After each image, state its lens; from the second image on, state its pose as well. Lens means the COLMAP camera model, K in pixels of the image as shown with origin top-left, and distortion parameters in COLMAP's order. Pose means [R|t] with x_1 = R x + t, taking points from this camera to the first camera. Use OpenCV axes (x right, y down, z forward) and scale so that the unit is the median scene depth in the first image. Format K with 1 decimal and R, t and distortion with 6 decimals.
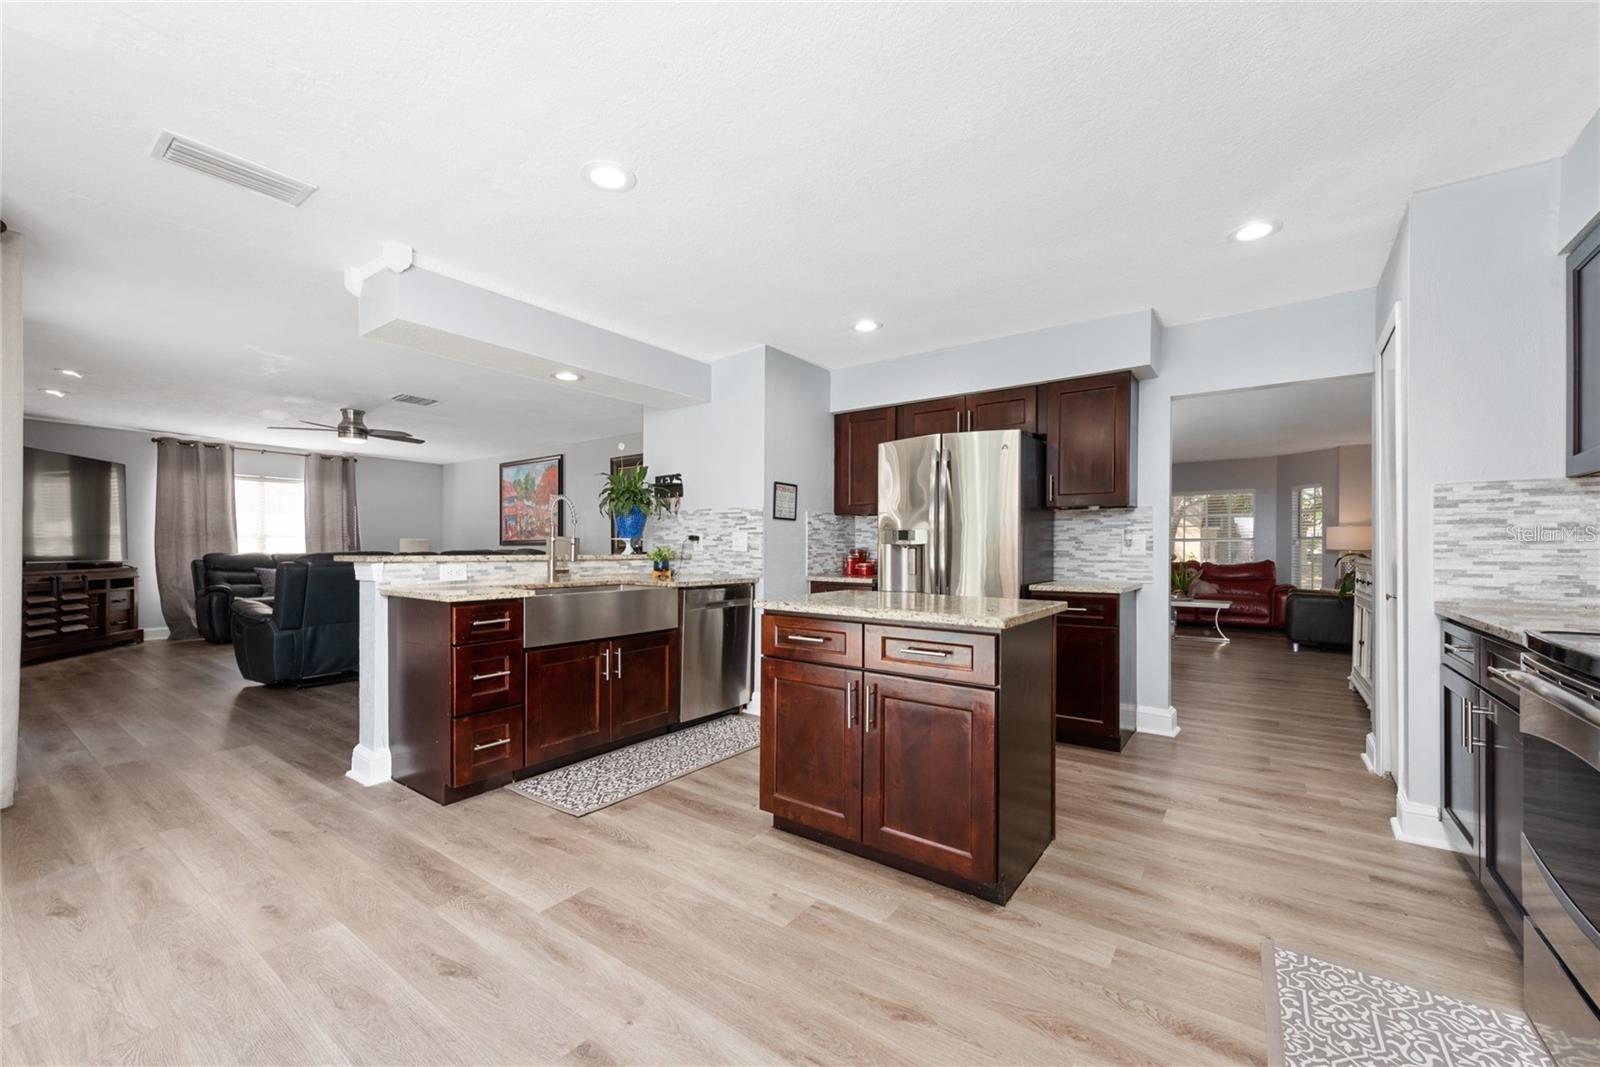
lens RADIAL K [[626.9, 0, 812.3], [0, 626.9, 543.0], [0, 0, 1]] dist [0.002299, -0.000519]
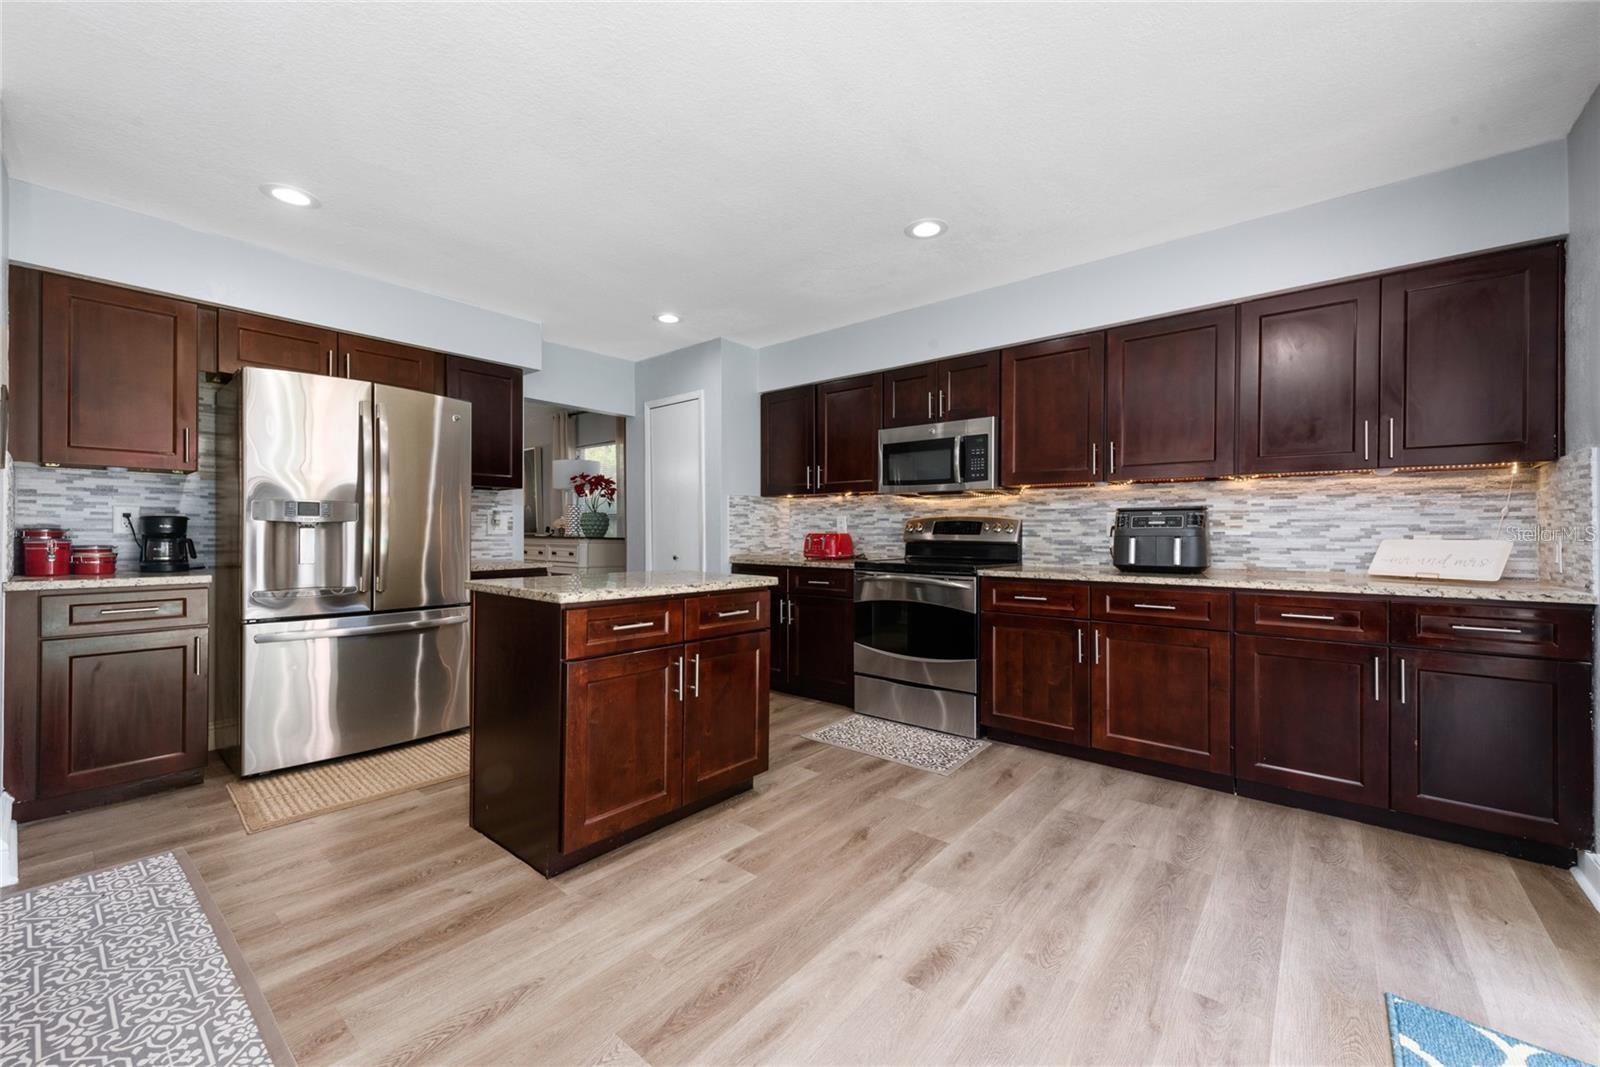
lens RADIAL K [[626.9, 0, 783.6], [0, 626.9, 538.1], [0, 0, 1]] dist [0.002299, -0.000519]
pose [[0.090373, -0.017386, 0.995756, -0.860479], [-0.014357, 0.999721, 0.018758, -0.001645], [-0.995804, -0.015992, 0.090098, 0.660122]]
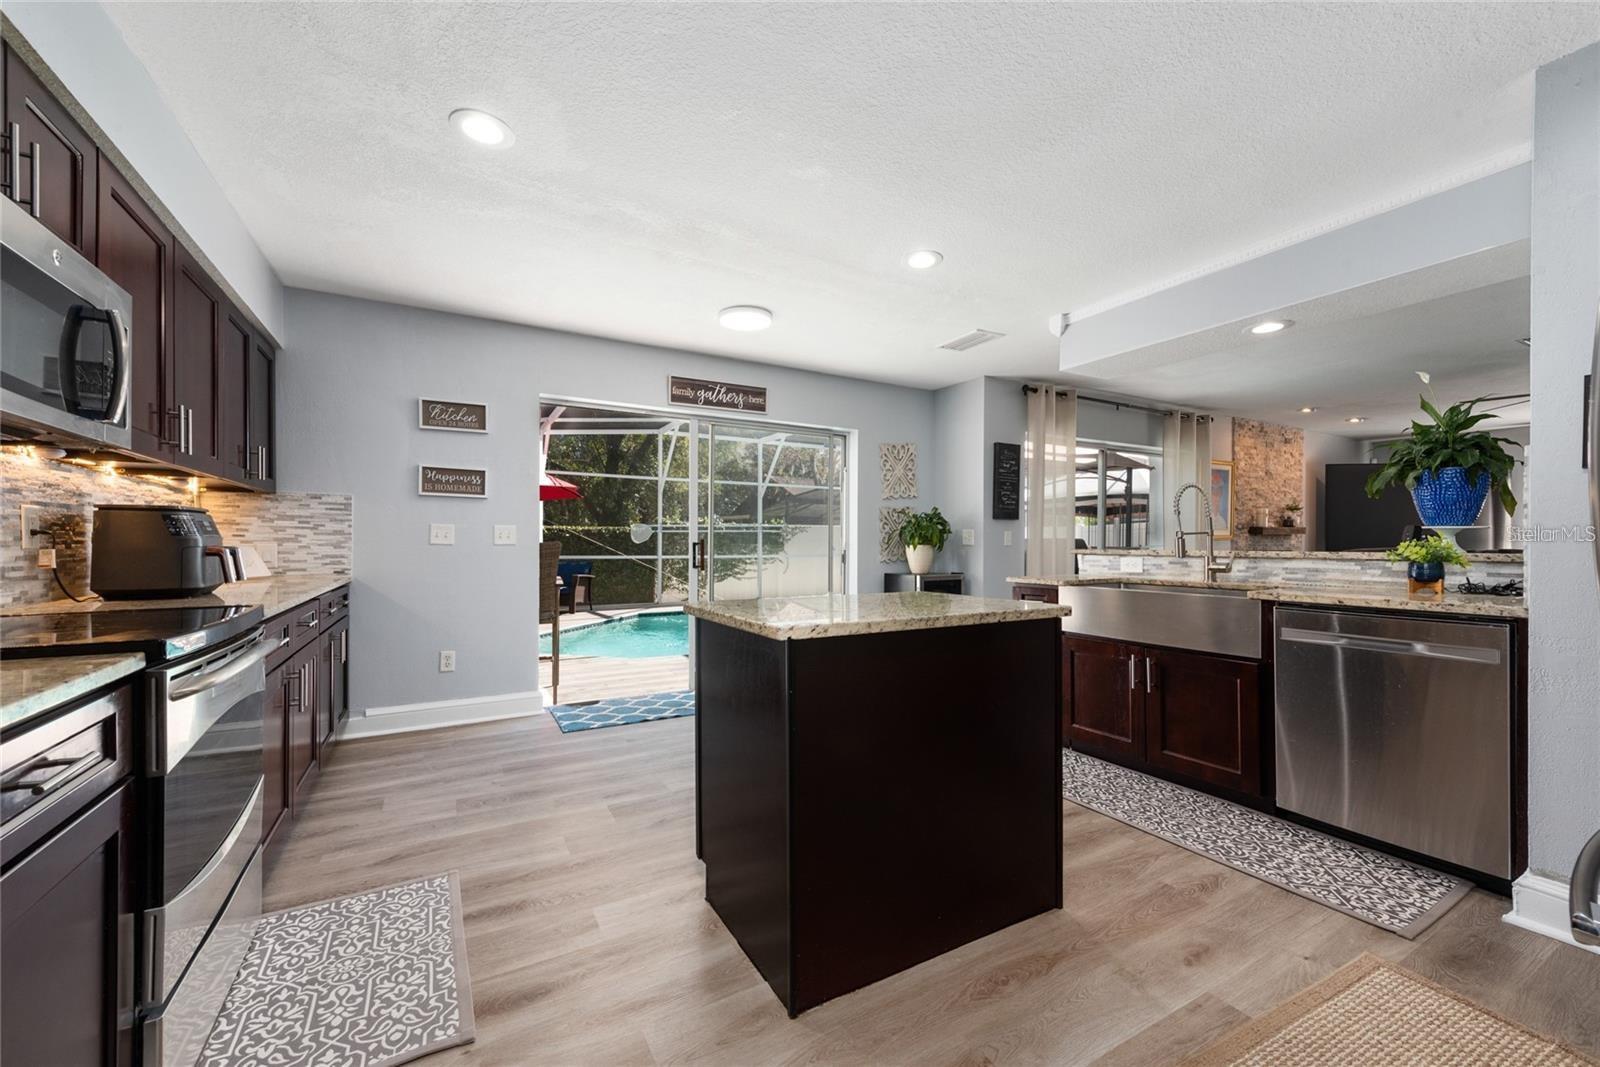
lens RADIAL K [[626.9, 0, 802.1], [0, 626.9, 539.9], [0, 0, 1]] dist [0.002299, -0.000519]
pose [[-0.413868, -0.005091, -0.910323, 0.939678], [0.009025, 0.999912, -0.009695, 0.009962], [0.910292, -0.012228, -0.413786, 1.267655]]
